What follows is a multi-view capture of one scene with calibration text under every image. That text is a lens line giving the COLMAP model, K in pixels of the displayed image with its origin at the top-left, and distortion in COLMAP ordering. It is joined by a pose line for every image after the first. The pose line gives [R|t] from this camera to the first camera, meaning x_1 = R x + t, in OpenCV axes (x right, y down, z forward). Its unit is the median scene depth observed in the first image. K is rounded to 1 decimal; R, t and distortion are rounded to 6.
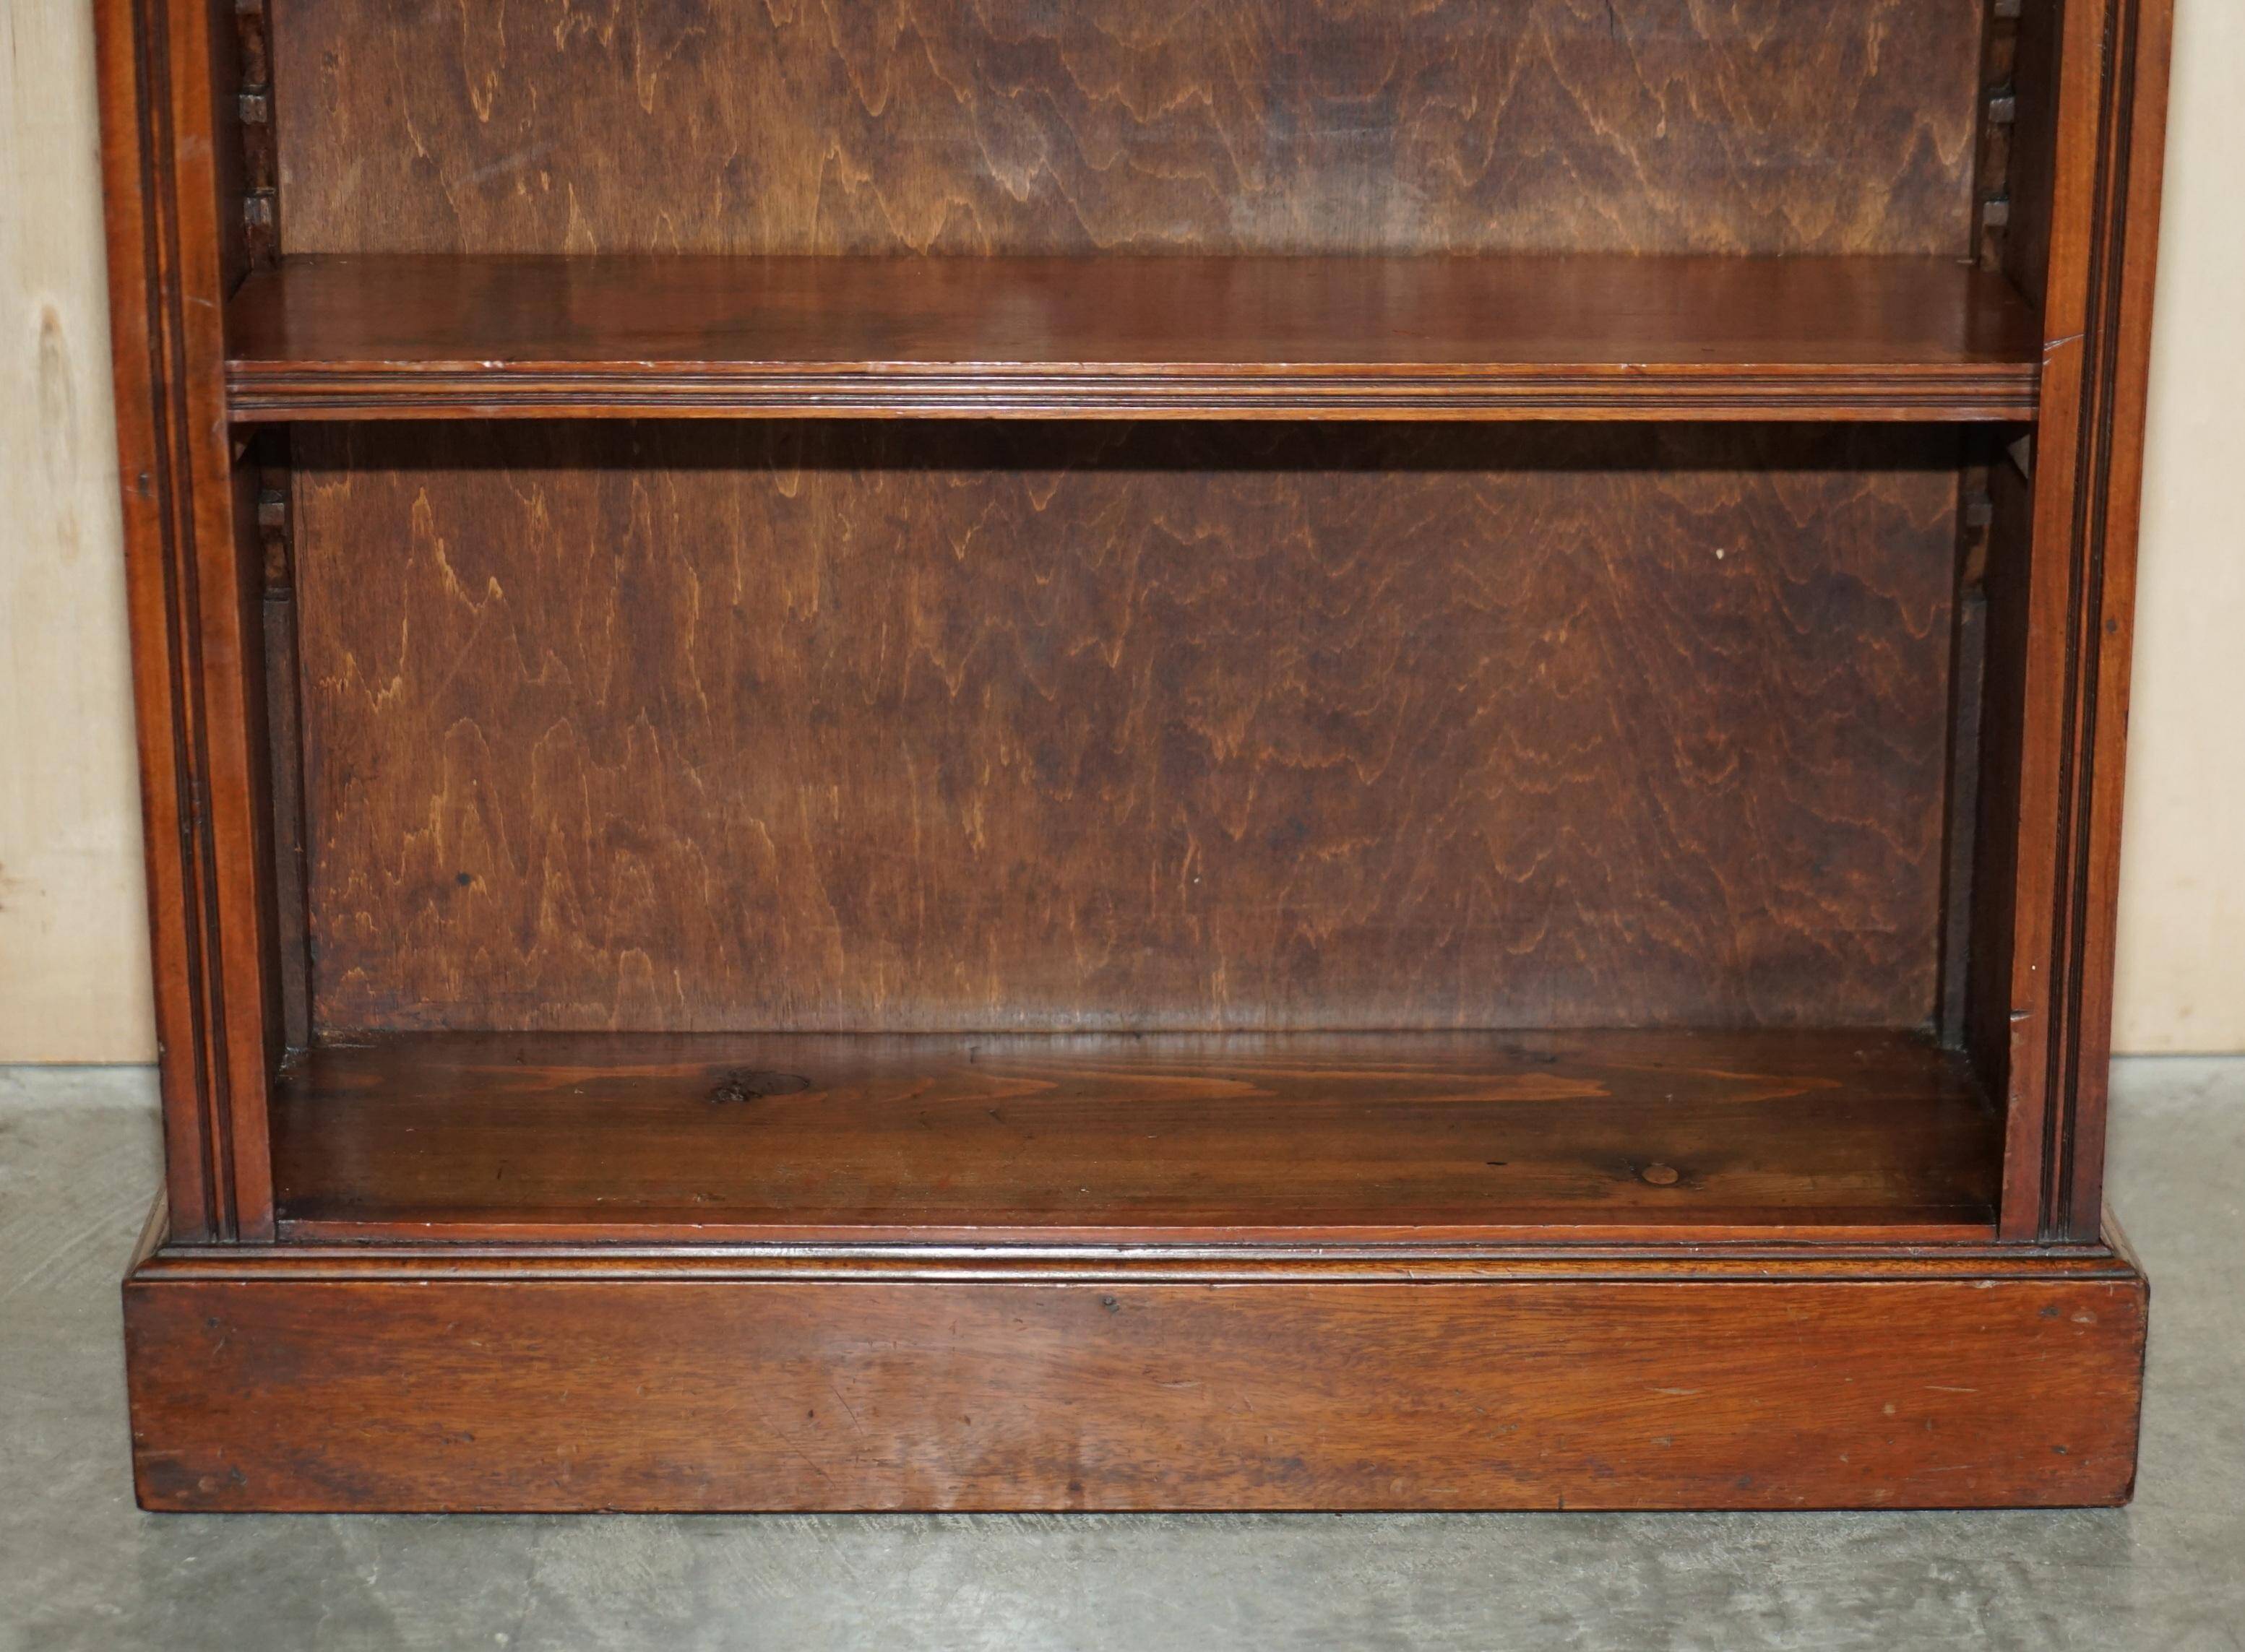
lens RADIAL K [[5904.3, 0, 1089.7], [0, 5904.3, 1113.8], [0, 0, 1]] dist [-0.041619, 0.296278]
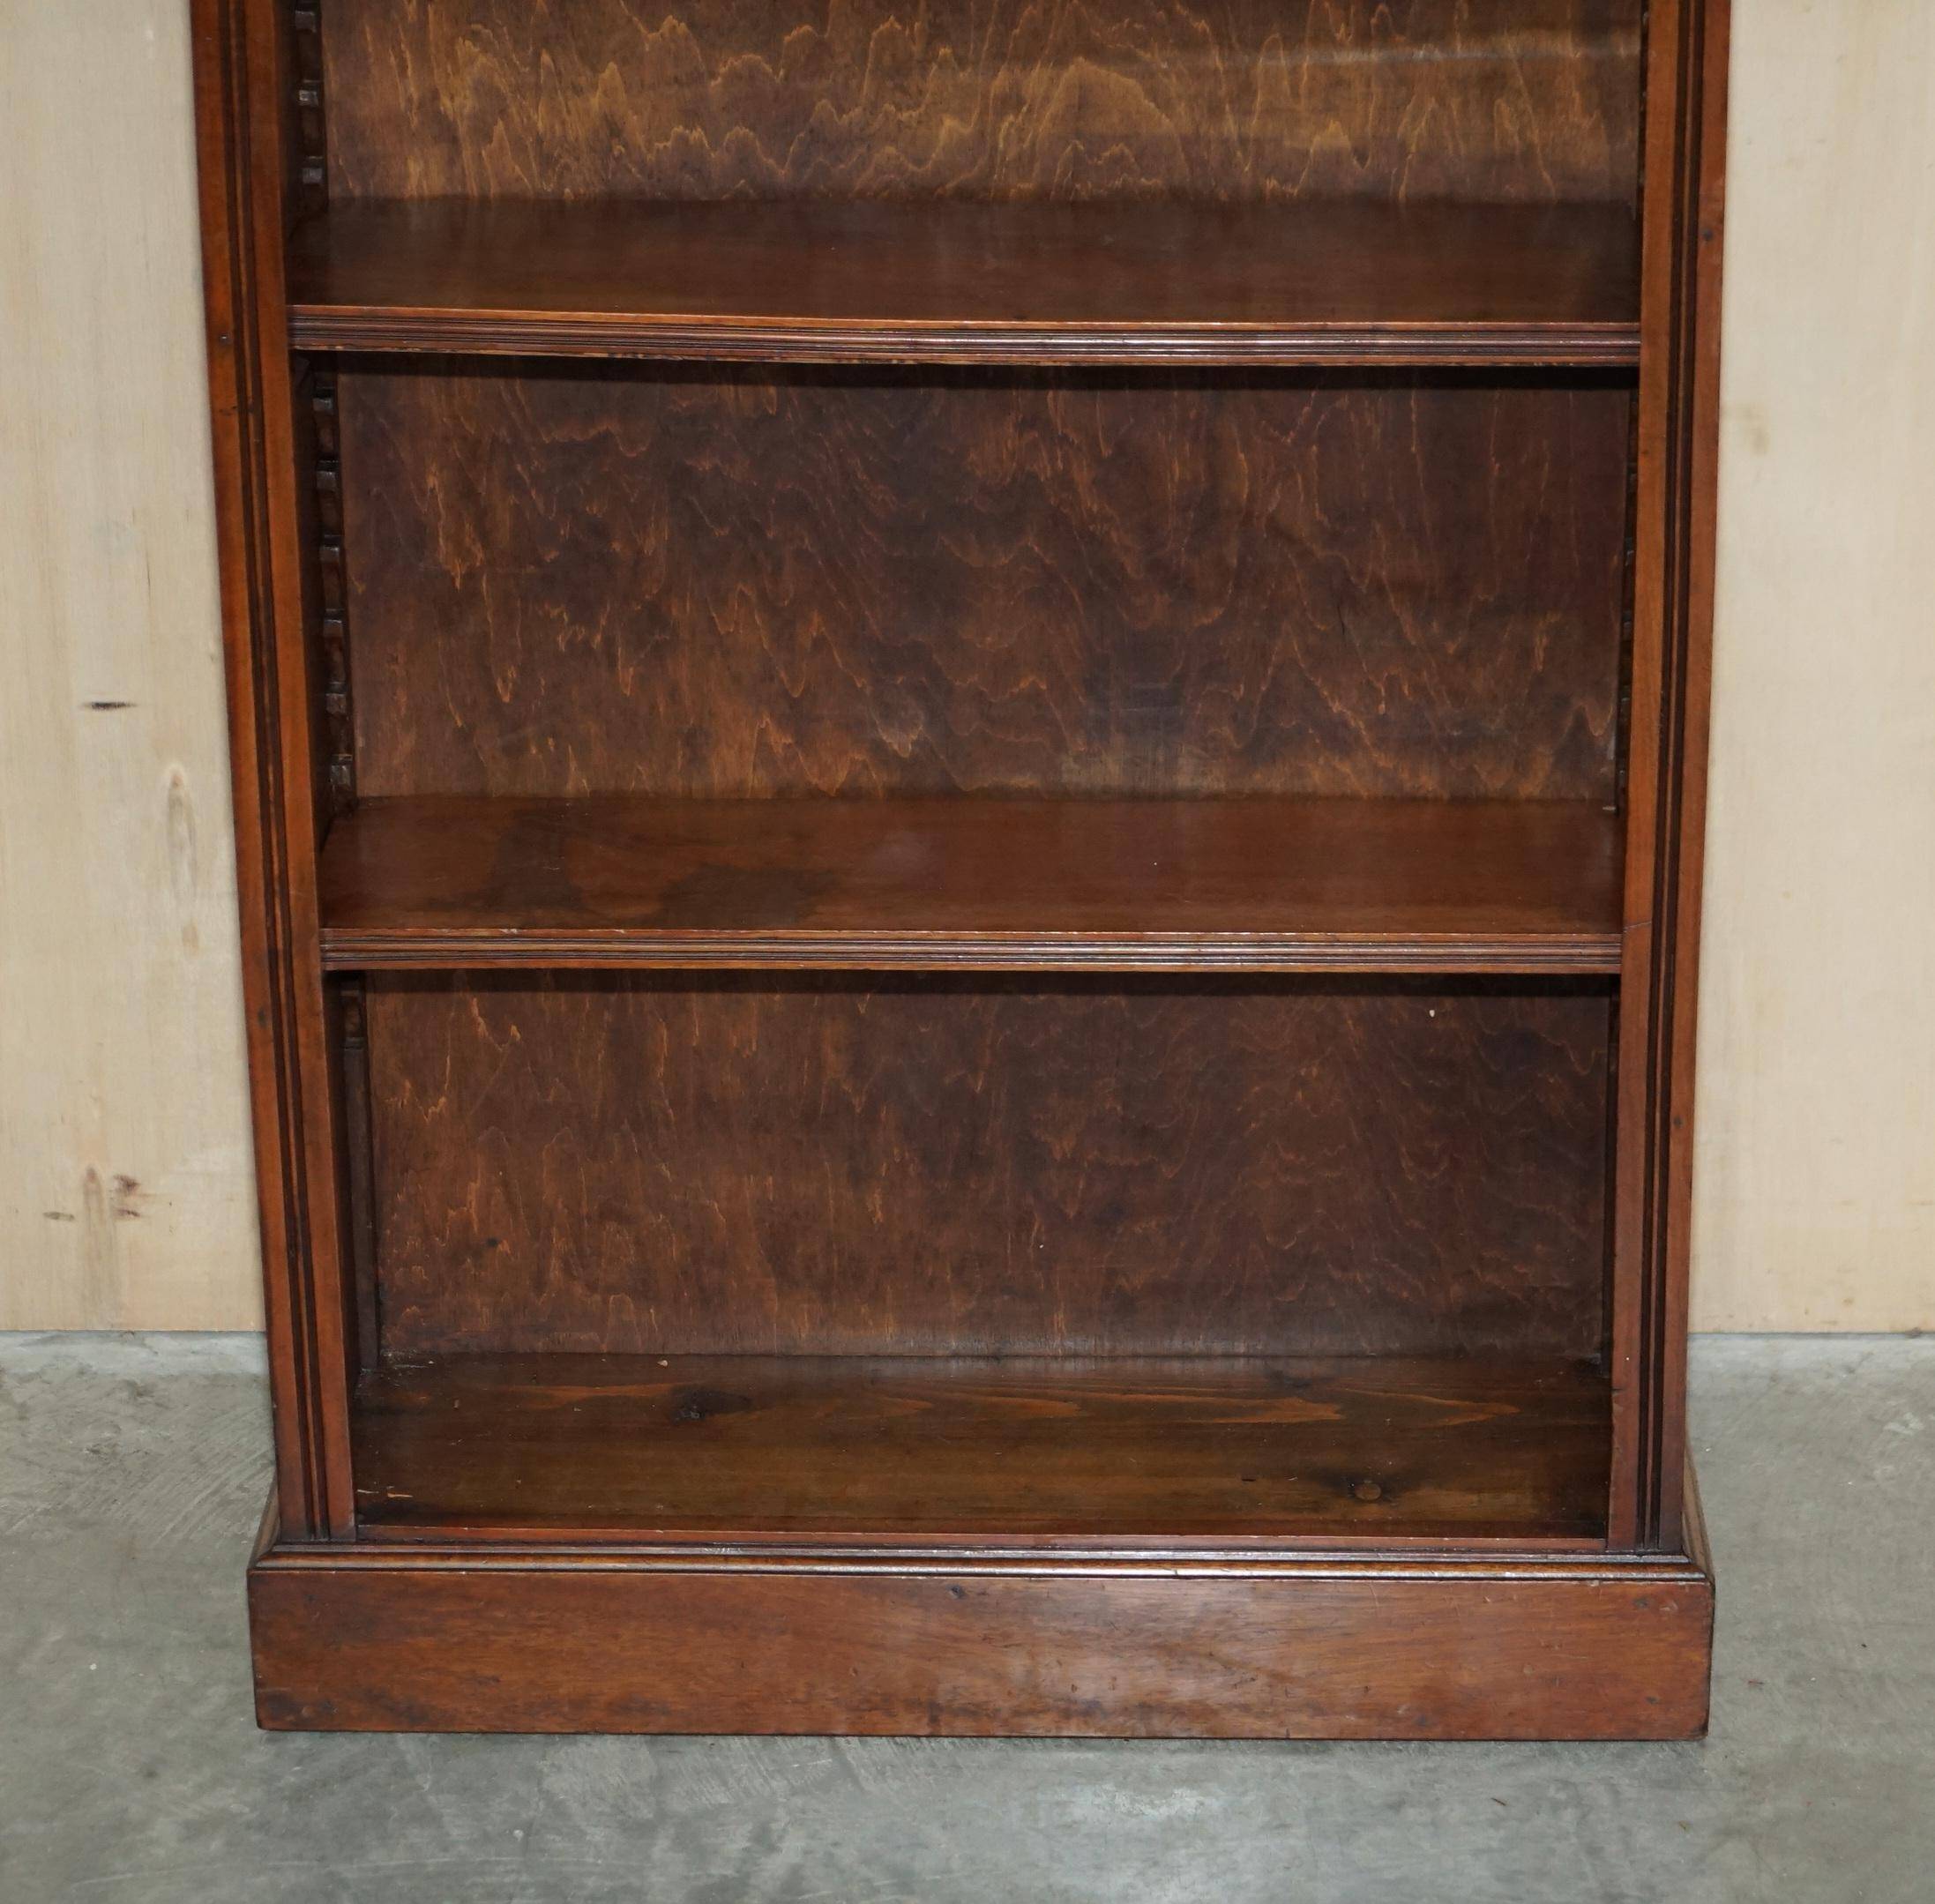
lens RADIAL K [[7017.3, 0, 904.1], [0, 7017.3, 1518.8], [0, 0, 1]] dist [-0.141731, 1.166731]
pose [[0.998628, 0.009288, -0.051543, 0.072091], [-0.003957, 0.994717, 0.102575, -0.146418], [0.052223, -0.102230, 0.993389, -0.601768]]
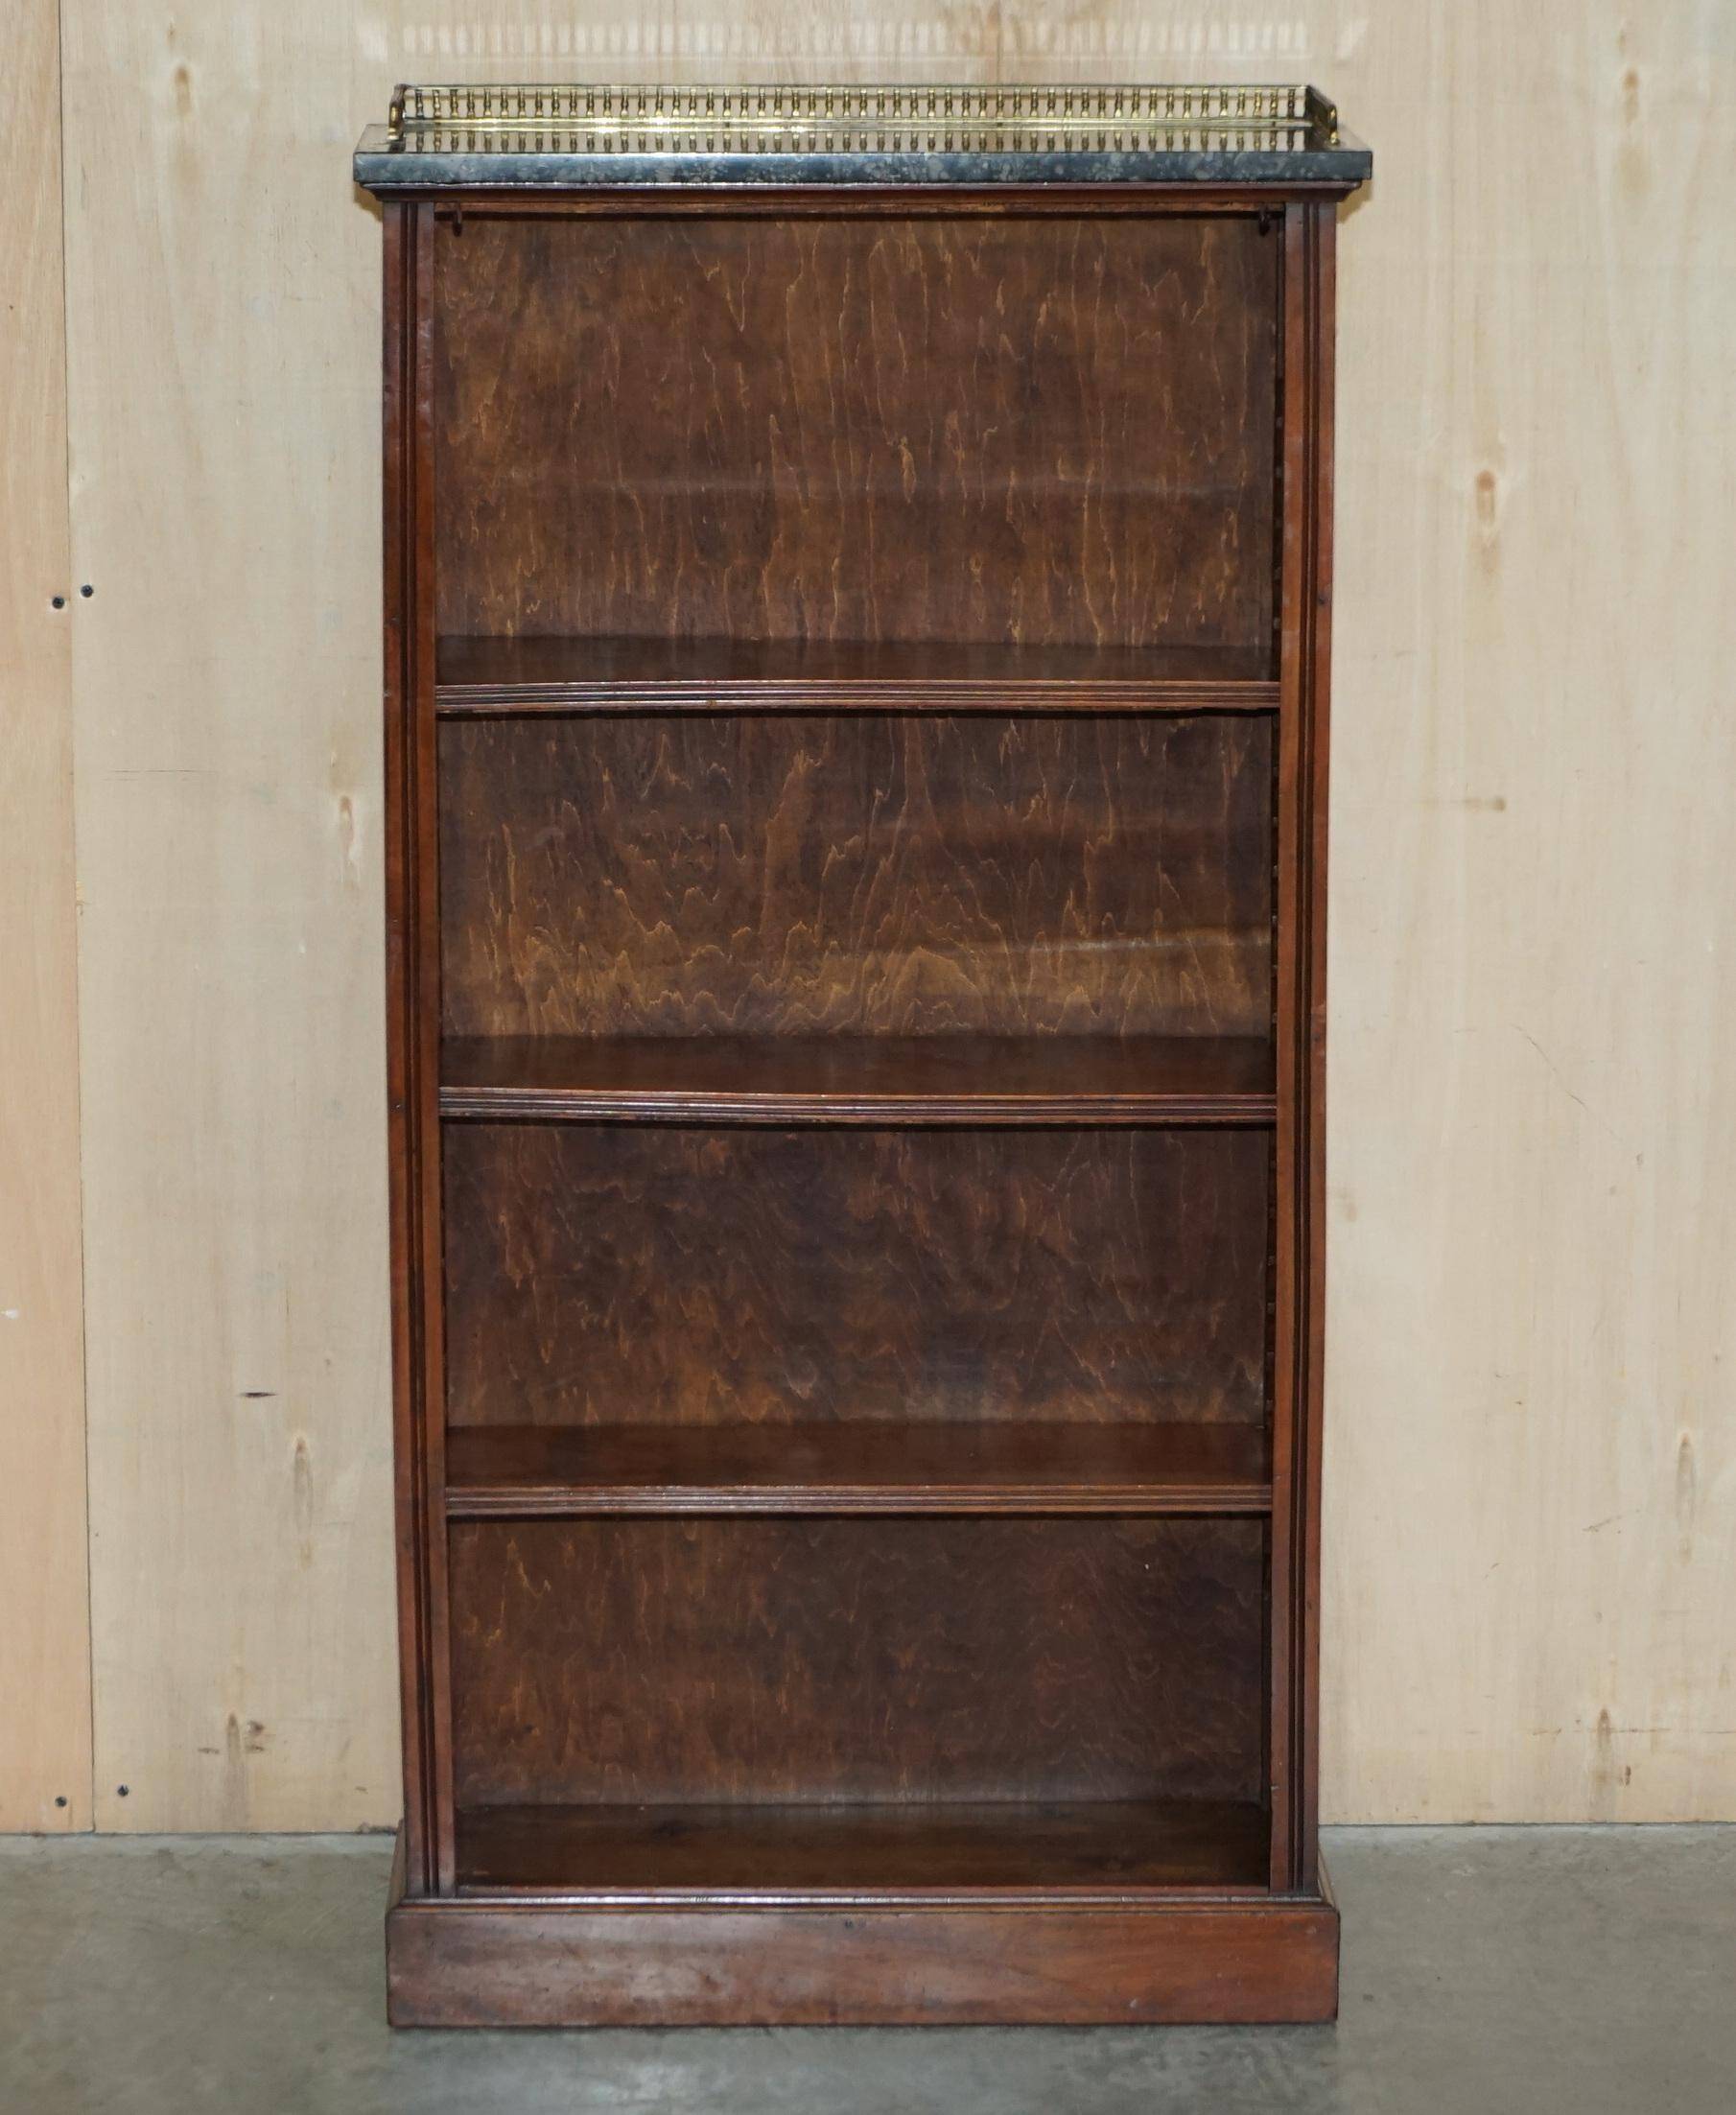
lens RADIAL K [[7609.9, 0, 675.5], [0, 7609.9, 1589.6], [0, 0, 1]] dist [-0.163547, 0.786599]
pose [[0.999781, -0.004044, -0.020521, -0.002388], [0.002614, 0.997595, -0.069258, 0.096952], [0.020751, 0.069189, 0.997388, -1.664150]]
